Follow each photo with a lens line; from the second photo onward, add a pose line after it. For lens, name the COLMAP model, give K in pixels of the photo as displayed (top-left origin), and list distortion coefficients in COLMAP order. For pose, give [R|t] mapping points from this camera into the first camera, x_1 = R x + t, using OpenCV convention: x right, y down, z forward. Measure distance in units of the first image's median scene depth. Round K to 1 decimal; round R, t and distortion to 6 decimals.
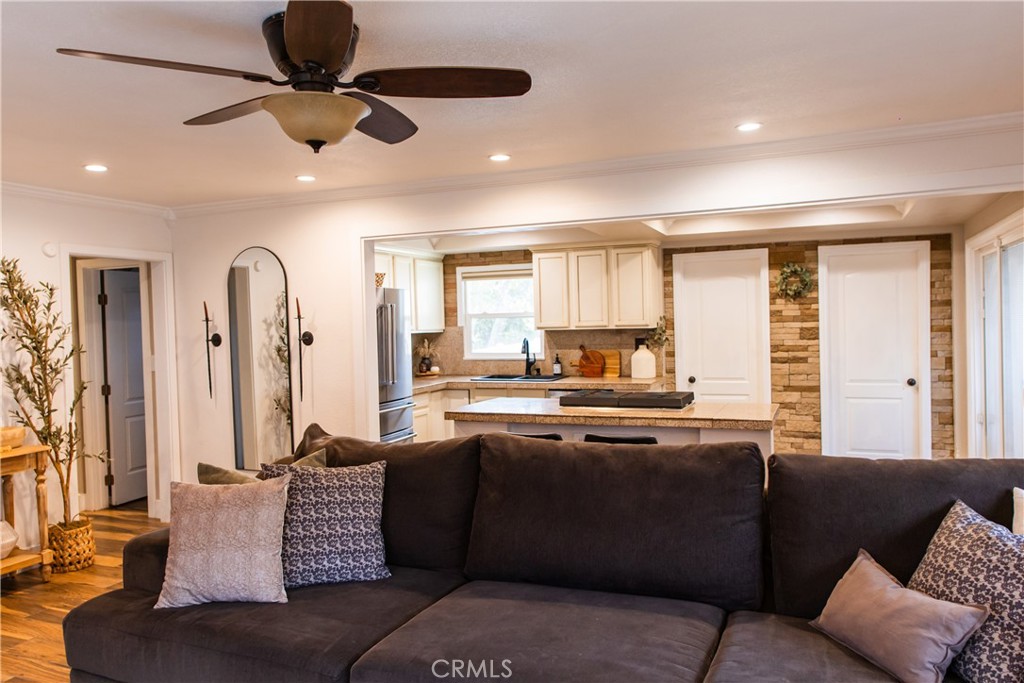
lens RADIAL K [[788.0, 0, 512.0], [0, 788.0, 341.5], [0, 0, 1]] dist [0.000687, -0.001441]
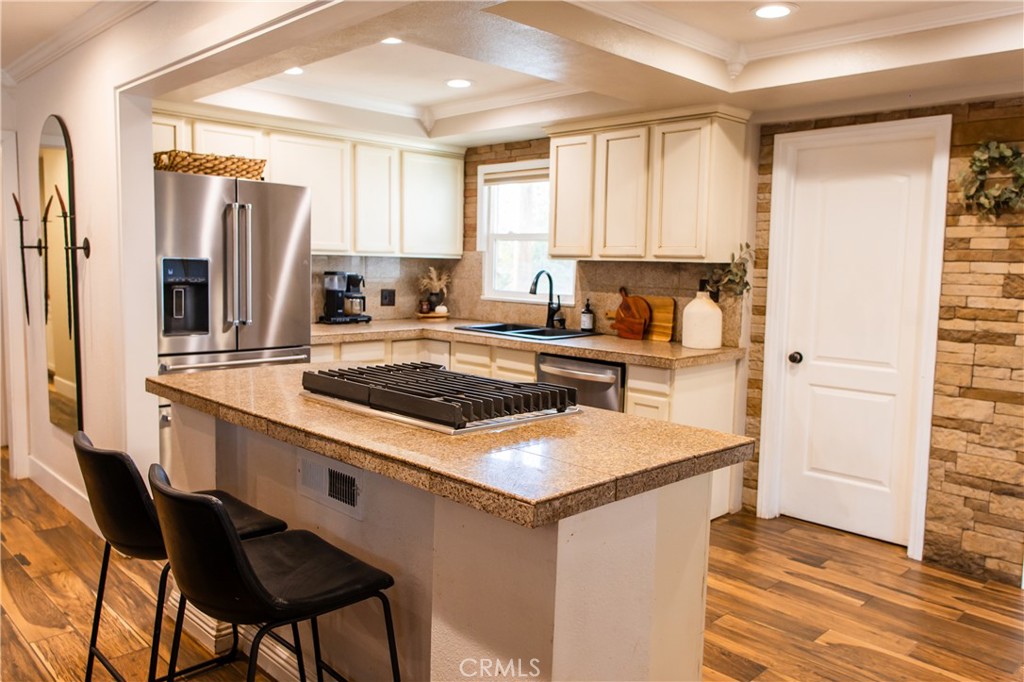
lens RADIAL K [[788.0, 0, 512.0], [0, 788.0, 341.0], [0, 0, 1]] dist [0.000687, -0.001441]
pose [[0.915111, 0.083042, -0.394558, 0.265951], [-0.053670, 0.994941, 0.084925, -0.000969], [0.399614, -0.056540, 0.914938, 0.395960]]
